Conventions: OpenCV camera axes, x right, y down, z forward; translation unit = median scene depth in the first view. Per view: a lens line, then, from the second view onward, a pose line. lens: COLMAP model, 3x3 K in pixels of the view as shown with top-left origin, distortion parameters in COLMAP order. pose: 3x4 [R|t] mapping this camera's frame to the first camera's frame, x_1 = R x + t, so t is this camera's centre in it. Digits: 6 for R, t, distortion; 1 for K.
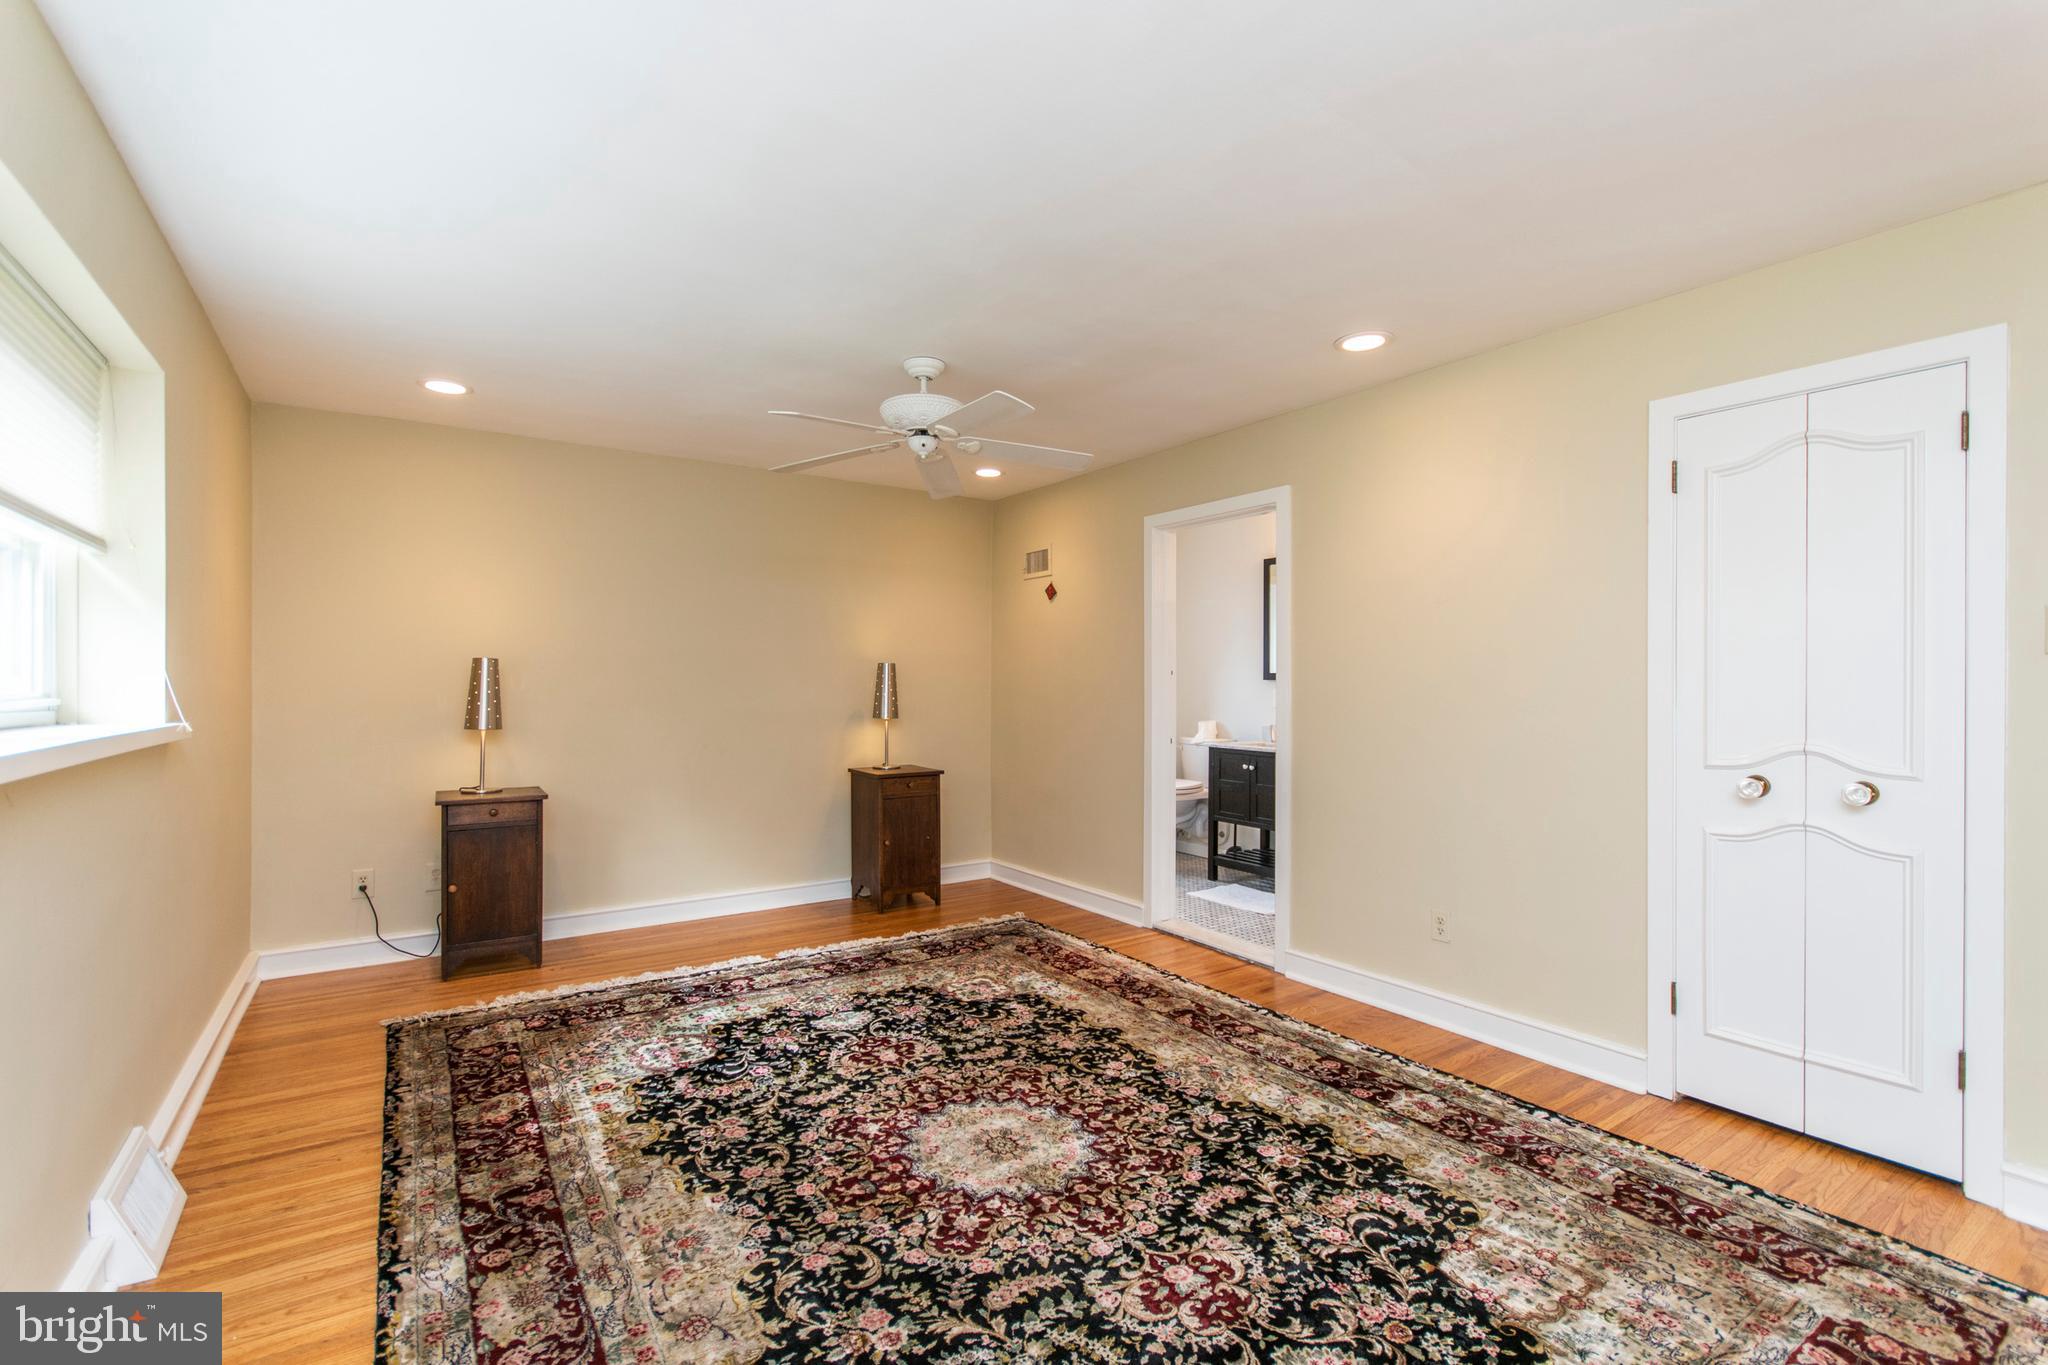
lens RADIAL K [[904.1, 0, 1014.2], [0, 904.1, 689.7], [0, 0, 1]] dist [0.003169, -0.000917]
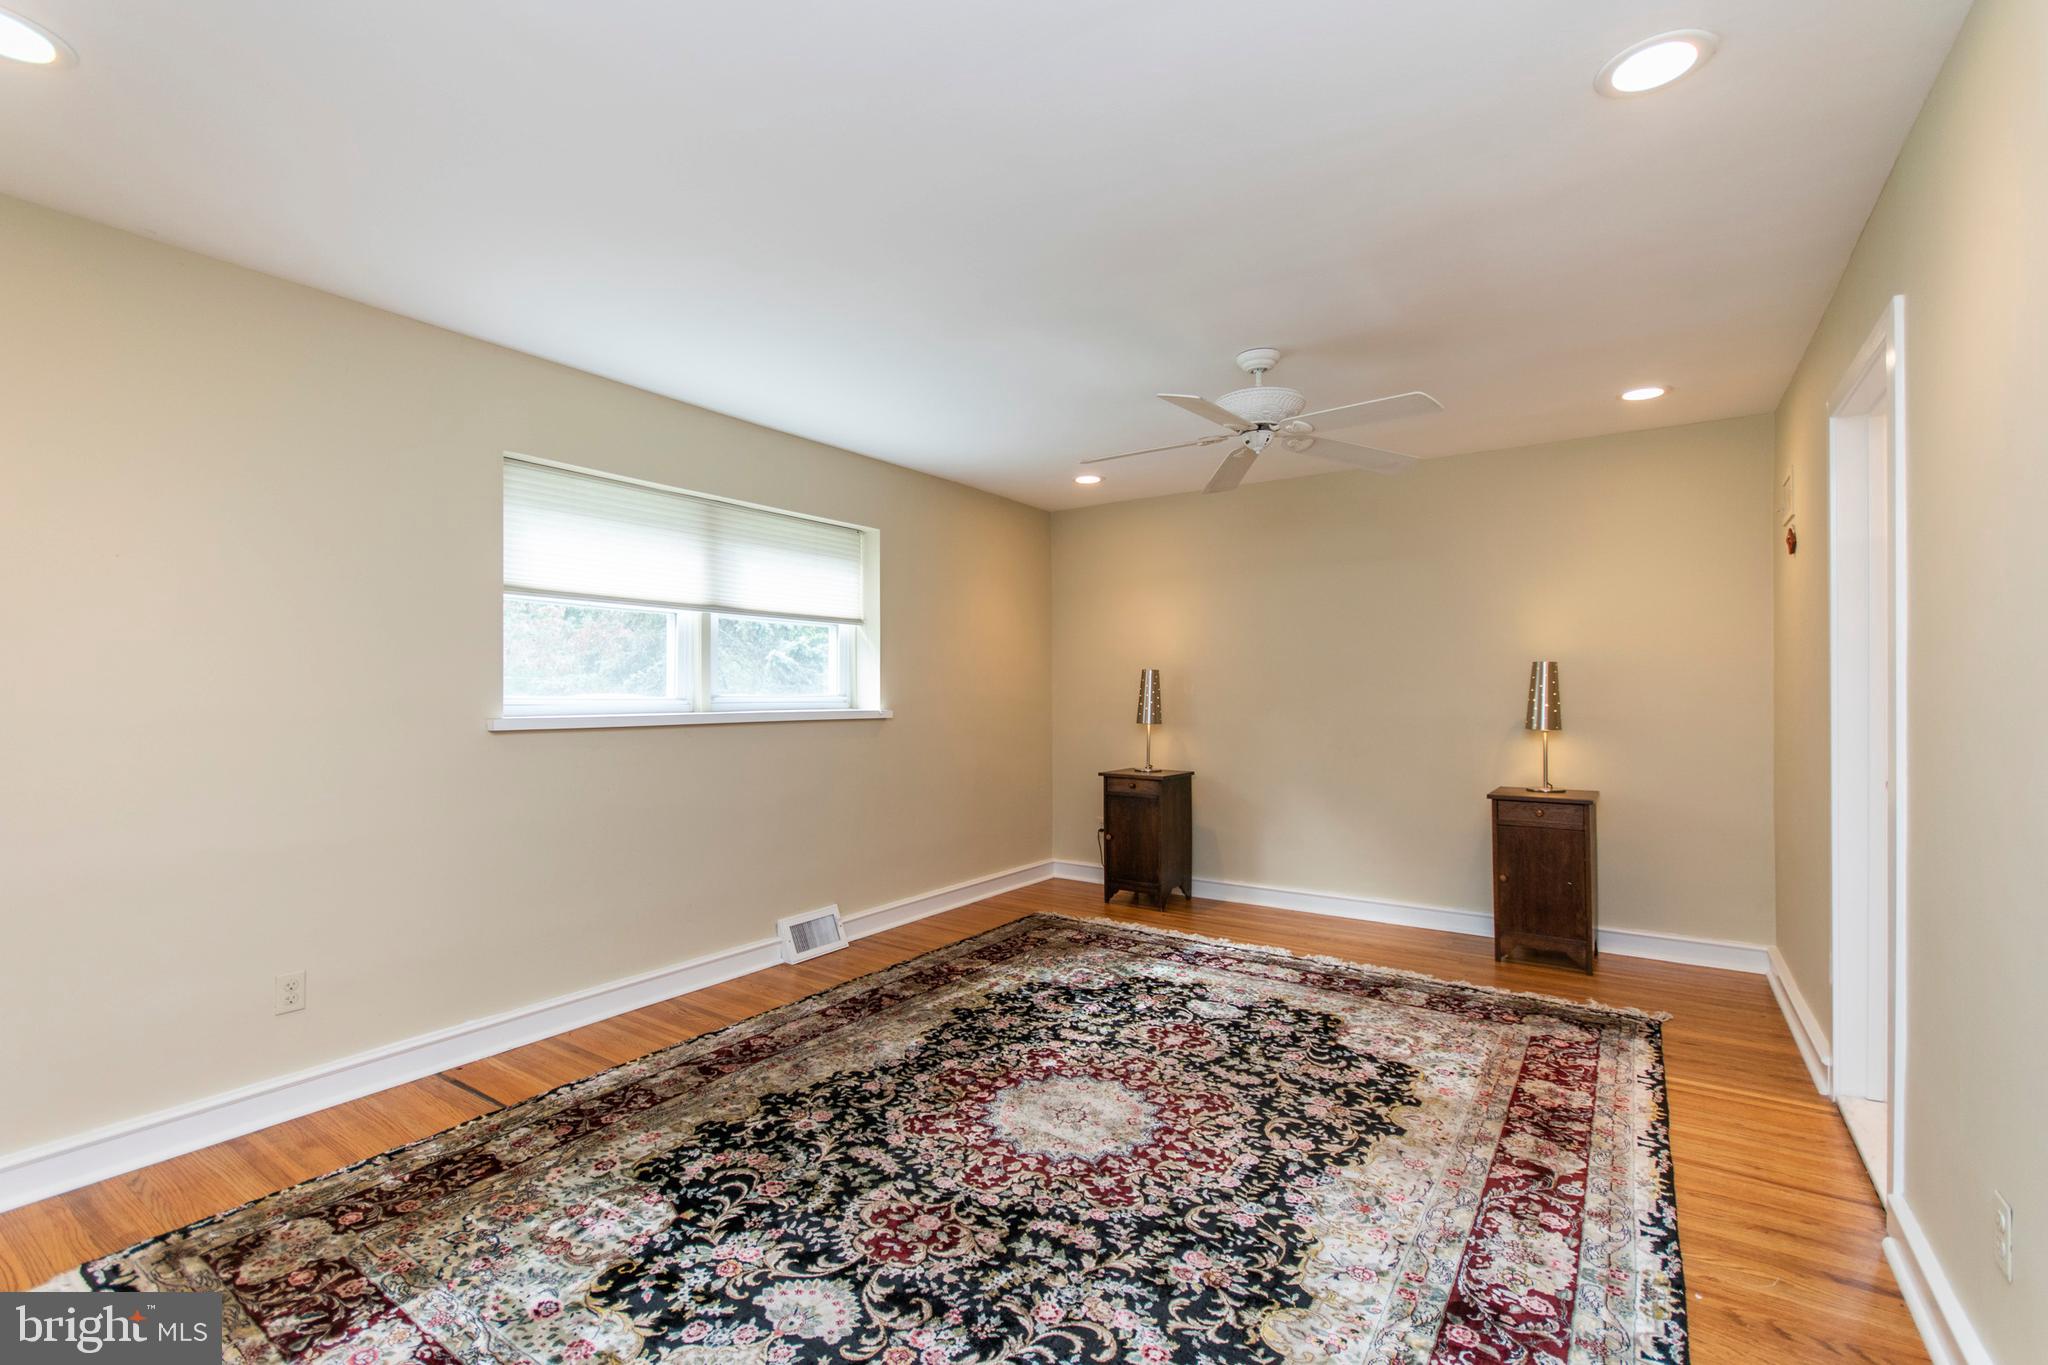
lens RADIAL K [[909.9, 0, 994.8], [0, 909.9, 700.8], [0, 0, 1]] dist [0.004864, 0.000139]
pose [[0.350433, 0.007381, -0.936559, 0.768109], [-0.000720, 0.999971, 0.007612, -0.000703], [0.936588, -0.001994, 0.350428, 0.422484]]
